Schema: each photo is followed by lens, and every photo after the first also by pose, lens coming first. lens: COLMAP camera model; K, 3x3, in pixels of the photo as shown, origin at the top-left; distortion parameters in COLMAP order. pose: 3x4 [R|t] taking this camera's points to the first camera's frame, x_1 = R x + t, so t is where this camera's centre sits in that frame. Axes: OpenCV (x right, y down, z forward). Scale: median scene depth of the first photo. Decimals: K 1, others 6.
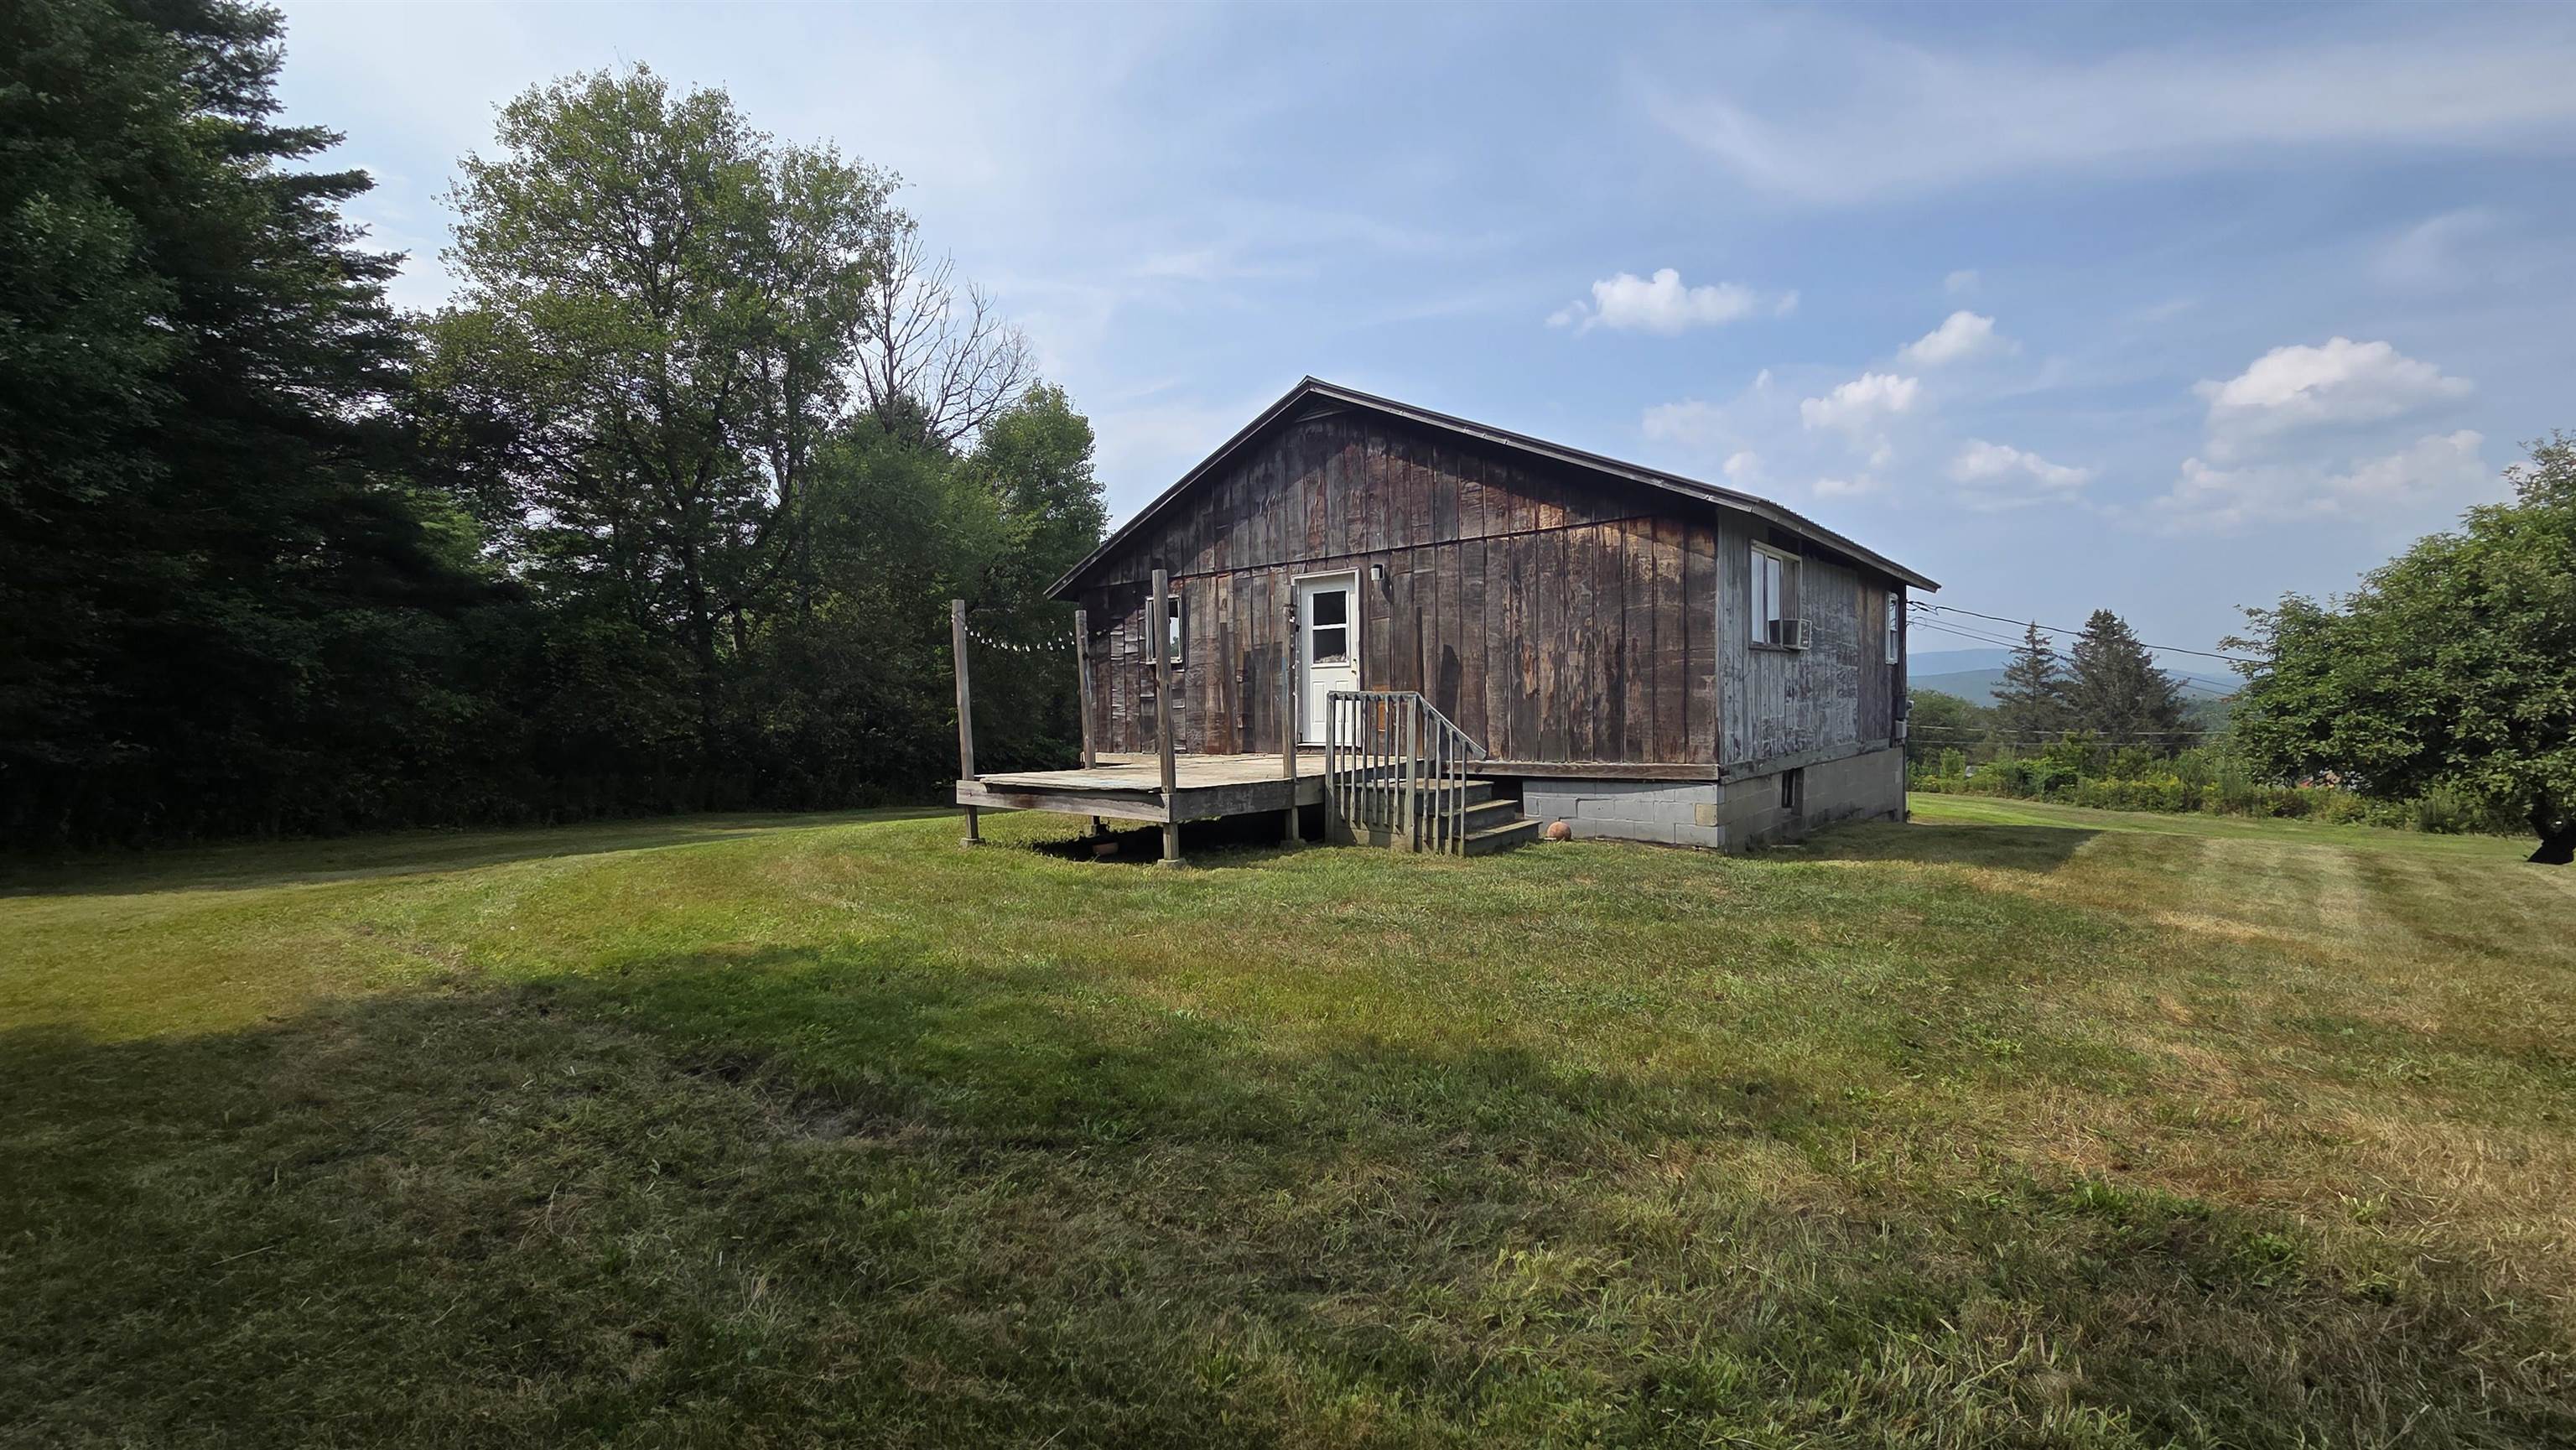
lens RADIAL K [[1052.8, 0, 1278.8], [0, 1052.8, 736.8], [0, 0, 1]] dist [0.006533, -0.000790]
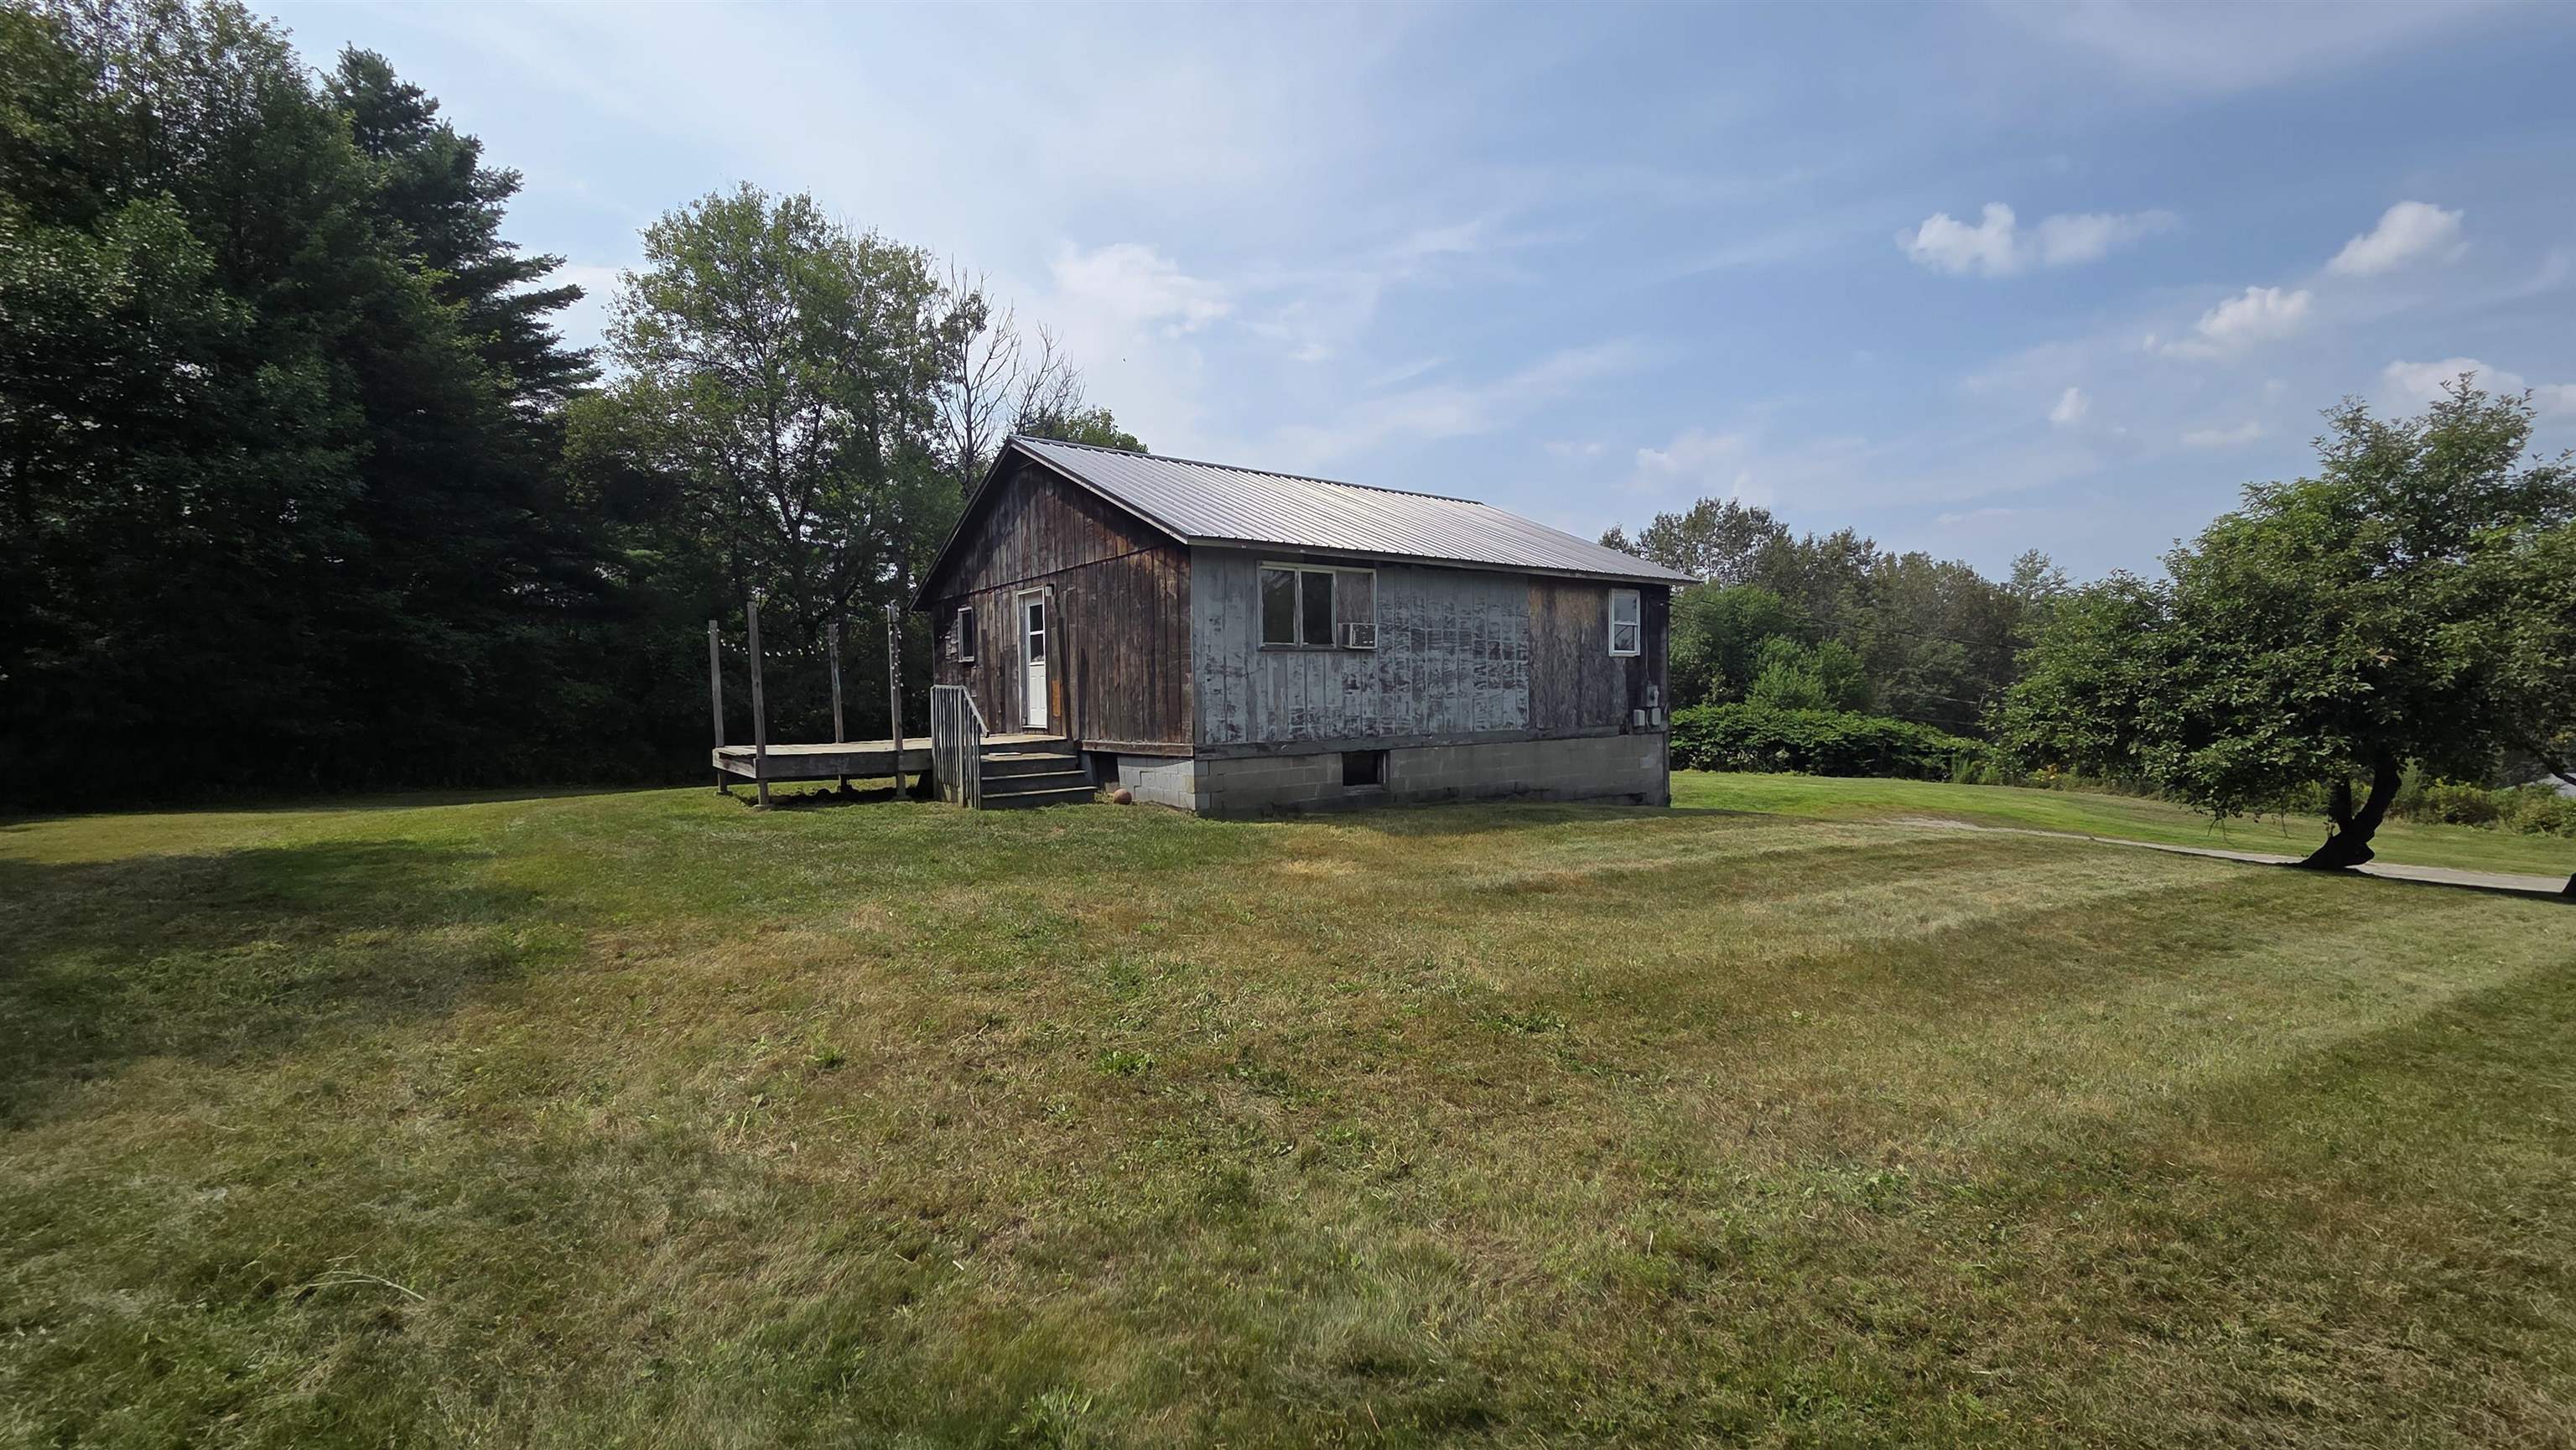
lens RADIAL K [[1052.8, 0, 1282.7], [0, 1052.8, 740.4], [0, 0, 1]] dist [0.006533, -0.000790]
pose [[0.971737, 0.010601, -0.235827, 0.596451], [-0.006611, 0.999821, 0.017702, -0.000489], [0.235972, -0.015643, 0.971634, -0.145571]]
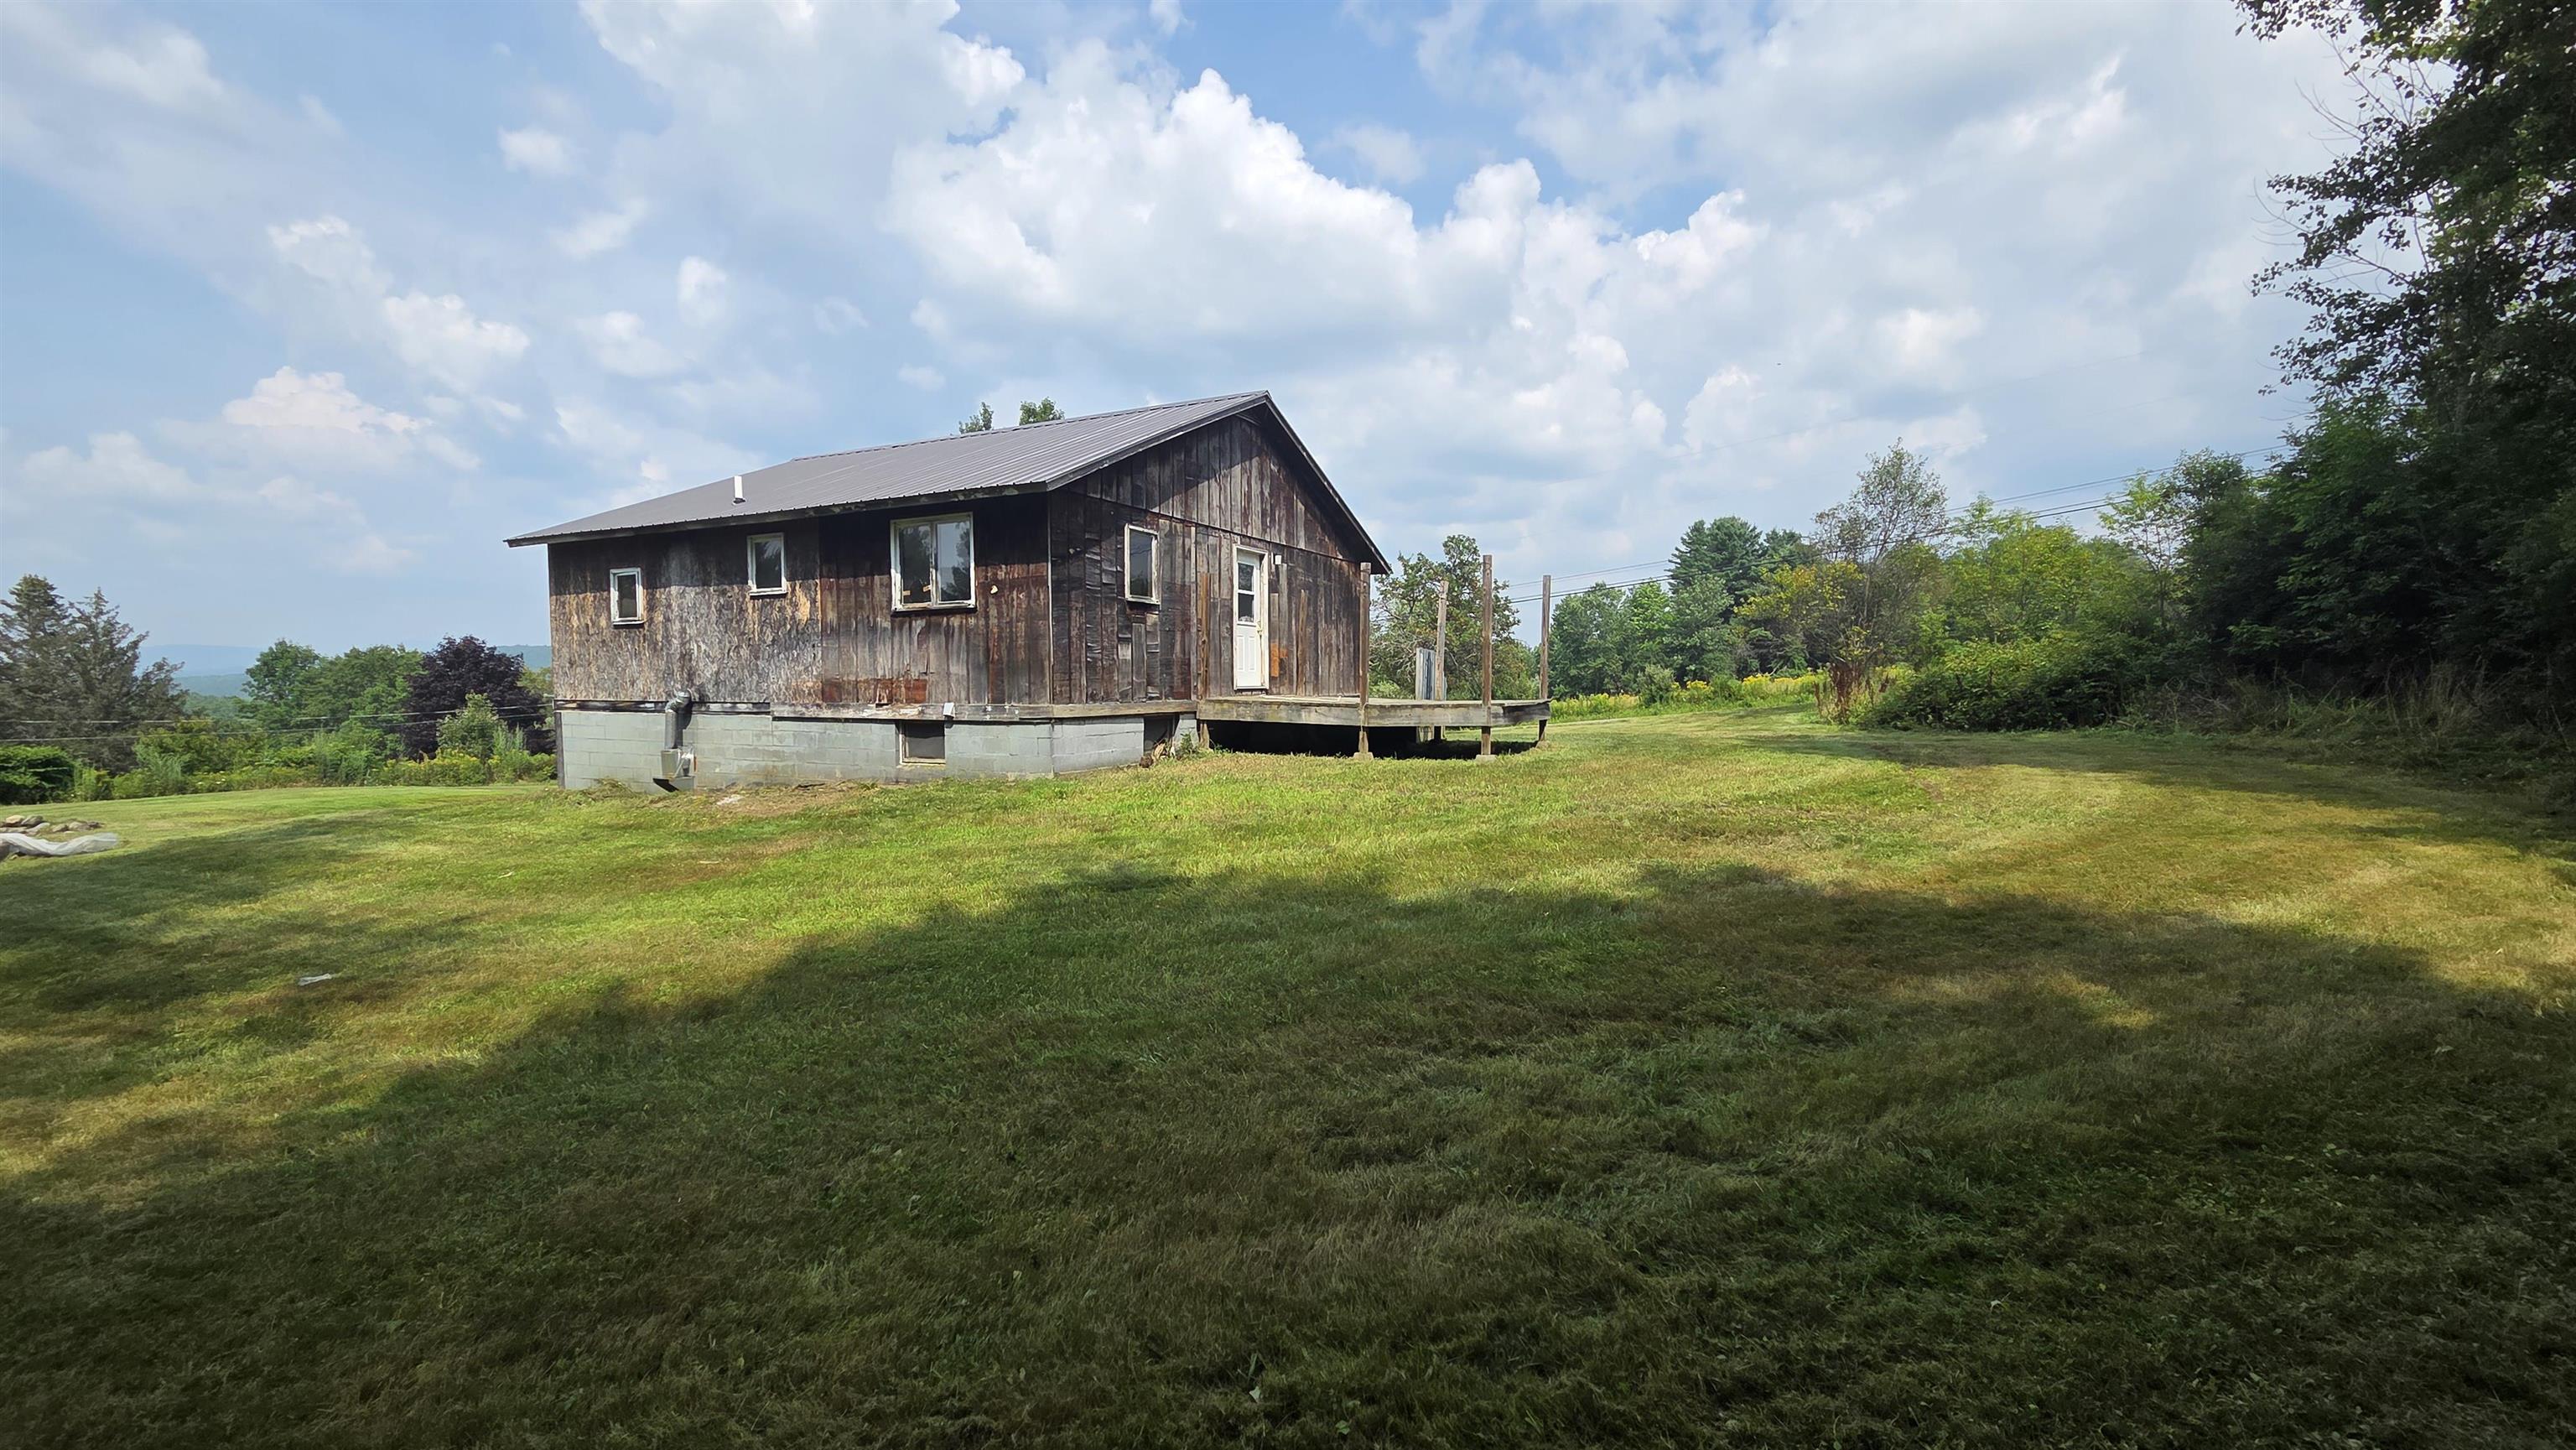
lens RADIAL K [[1052.8, 0, 1281.8], [0, 1052.8, 737.1], [0, 0, 1]] dist [0.006533, -0.000790]
pose [[-0.215368, -0.036317, 0.975857, -1.107405], [0.035738, 0.998346, 0.045041, 0.010719], [-0.975879, 0.044576, -0.213714, 1.162854]]
